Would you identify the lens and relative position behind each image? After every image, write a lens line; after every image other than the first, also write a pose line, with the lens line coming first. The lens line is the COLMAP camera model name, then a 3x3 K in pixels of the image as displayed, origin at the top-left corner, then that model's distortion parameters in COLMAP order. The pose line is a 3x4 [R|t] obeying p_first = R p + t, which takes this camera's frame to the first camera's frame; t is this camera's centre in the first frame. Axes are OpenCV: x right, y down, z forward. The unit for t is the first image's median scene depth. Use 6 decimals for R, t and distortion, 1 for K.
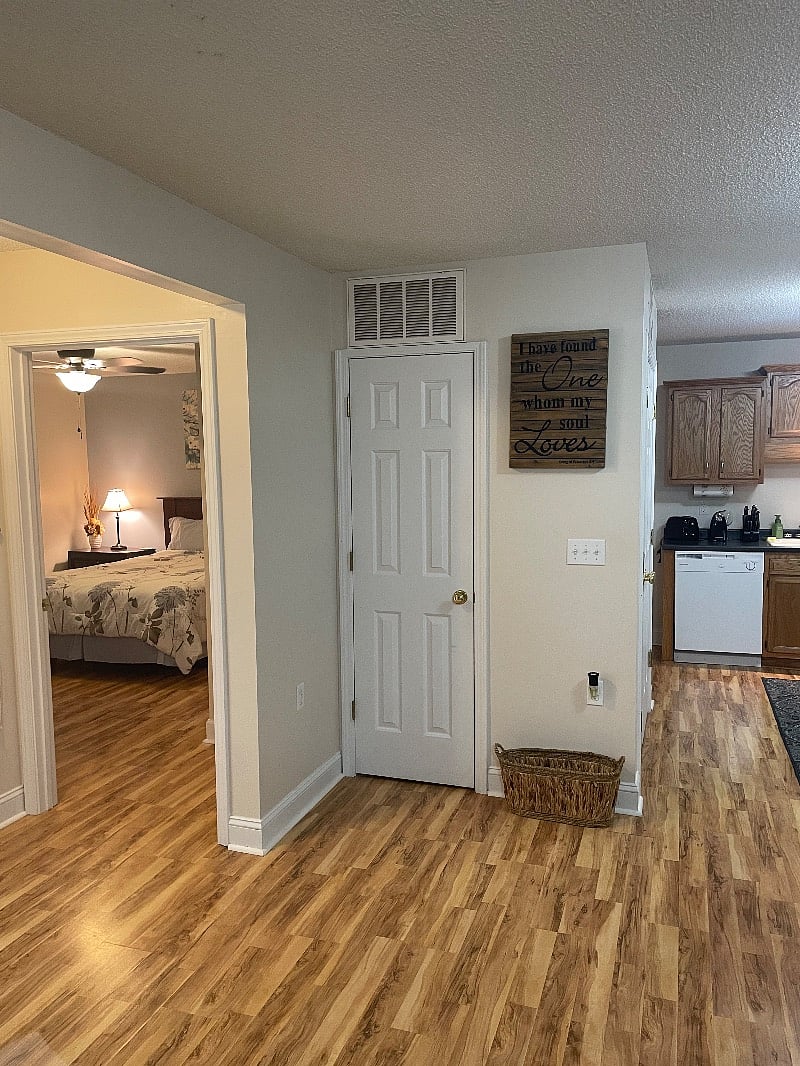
lens RADIAL K [[810.4, 0, 398.0], [0, 810.4, 529.7], [0, 0, 1]] dist [0.011995, -0.009111]
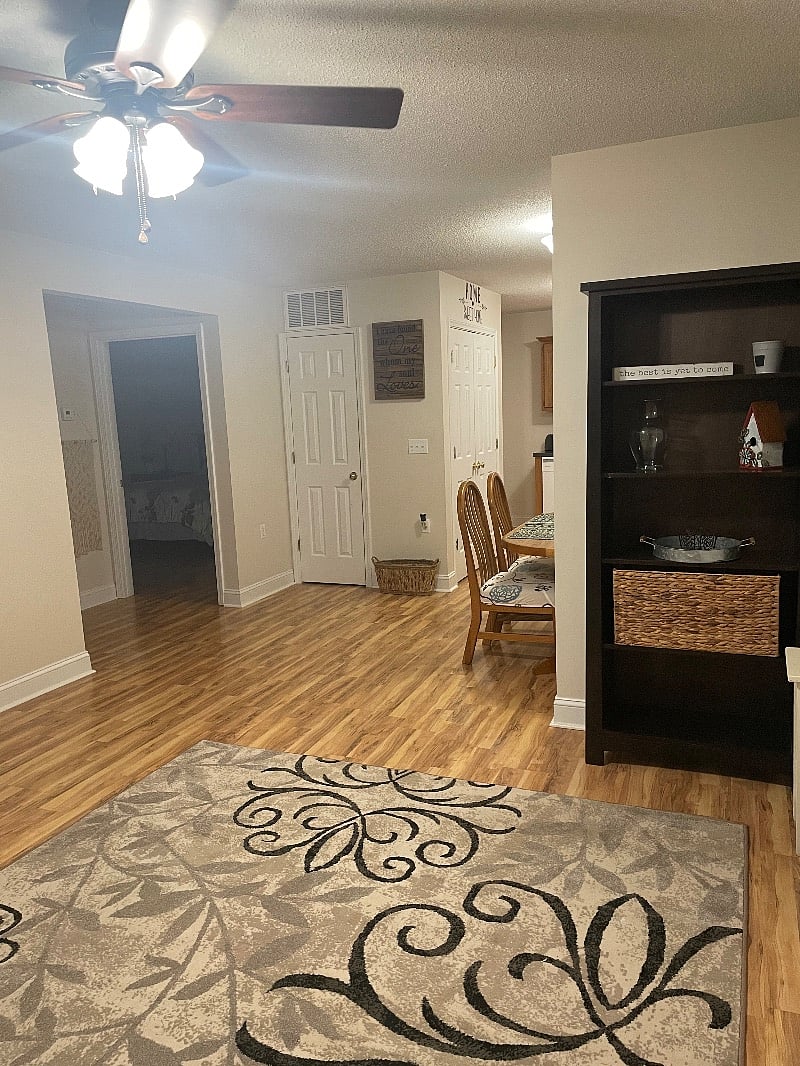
lens RADIAL K [[810.4, 0, 403.2], [0, 810.4, 538.0], [0, 0, 1]] dist [0.011995, -0.009111]
pose [[0.998565, -0.022943, -0.048386, 0.287829], [0.027076, 0.995878, 0.086565, 0.074805], [0.046200, -0.087750, 0.995071, -0.803828]]
